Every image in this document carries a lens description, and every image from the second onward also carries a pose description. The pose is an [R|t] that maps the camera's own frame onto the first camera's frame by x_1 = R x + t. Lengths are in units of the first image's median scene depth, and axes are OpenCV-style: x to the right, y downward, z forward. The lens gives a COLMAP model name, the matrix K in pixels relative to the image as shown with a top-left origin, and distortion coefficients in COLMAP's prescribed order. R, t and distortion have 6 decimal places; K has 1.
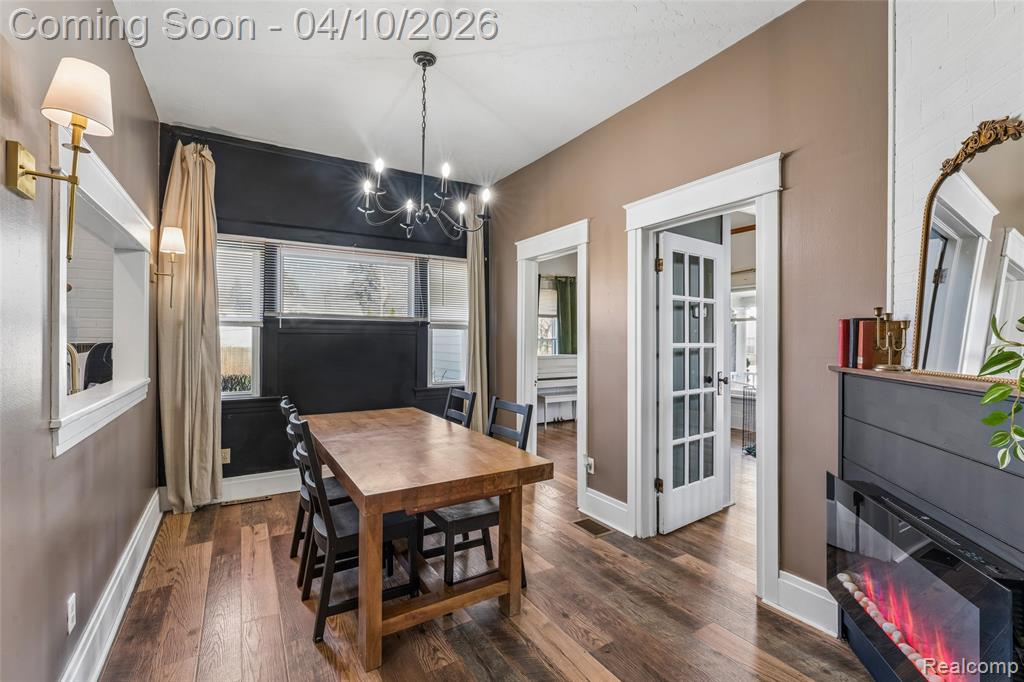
lens RADIAL K [[451.2, 0, 512.1], [0, 451.2, 338.6], [0, 0, 1]] dist [0.002720, 0.000075]
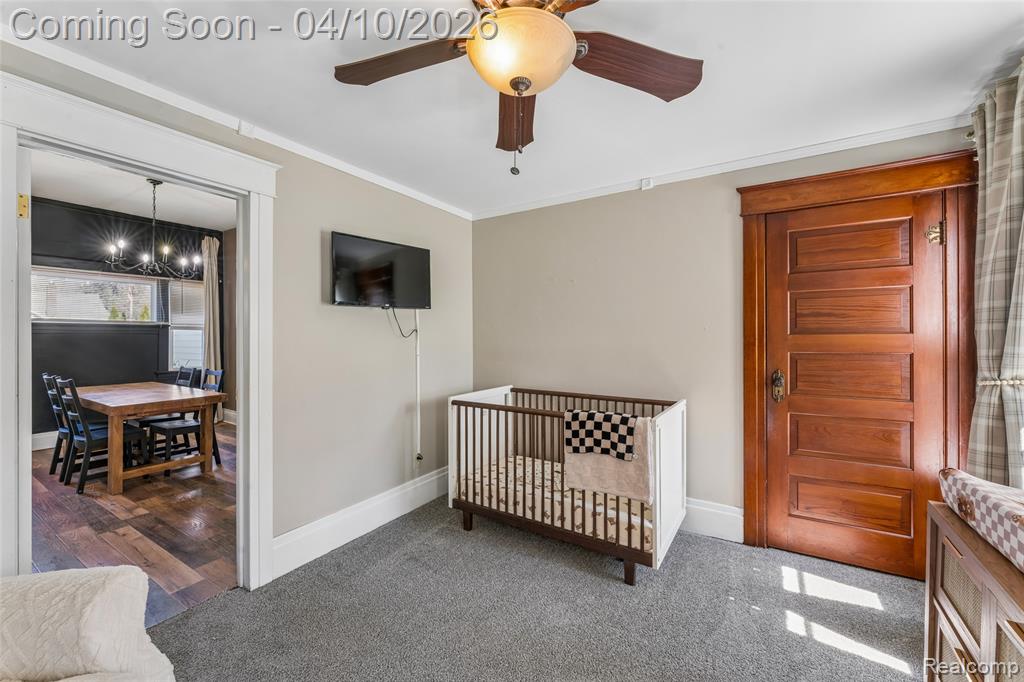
lens RADIAL K [[421.1, 0, 510.8], [0, 421.1, 333.0], [0, 0, 1]] dist [-0.001025, 0.000187]
pose [[0.901685, -0.004326, 0.432371, 0.331732], [0.009019, 0.999921, -0.008805, 0.016516], [-0.432299, 0.011838, 0.901653, -1.037308]]
